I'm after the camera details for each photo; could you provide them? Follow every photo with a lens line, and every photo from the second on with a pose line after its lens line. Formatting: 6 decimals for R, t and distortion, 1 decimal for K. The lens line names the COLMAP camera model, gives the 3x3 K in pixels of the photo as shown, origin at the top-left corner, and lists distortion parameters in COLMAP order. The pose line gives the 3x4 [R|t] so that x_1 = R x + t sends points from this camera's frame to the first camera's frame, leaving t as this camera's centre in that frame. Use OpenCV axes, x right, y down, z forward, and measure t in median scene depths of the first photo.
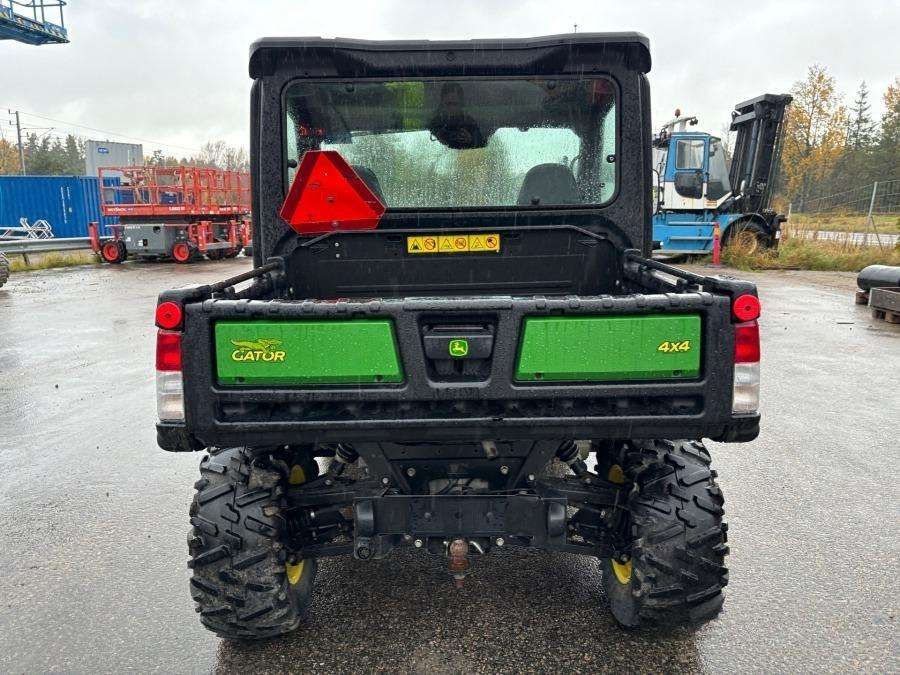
lens RADIAL K [[669.5, 0, 452.8], [0, 669.5, 328.1], [0, 0, 1]] dist [0.071426, -0.119519]
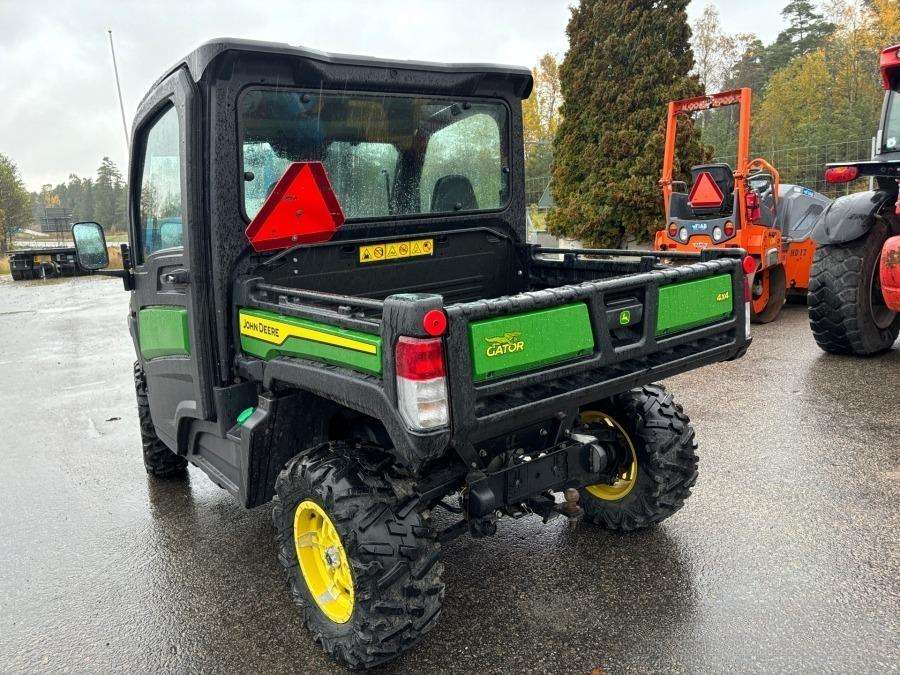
lens RADIAL K [[682.1, 0, 446.9], [0, 682.1, 332.9], [0, 0, 1]] dist [0.074486, -0.080844]
pose [[0.798320, -0.143761, 0.584823, -0.723163], [0.154950, 0.987429, 0.031214, -0.023819], [-0.581959, 0.065699, 0.810560, 0.113306]]
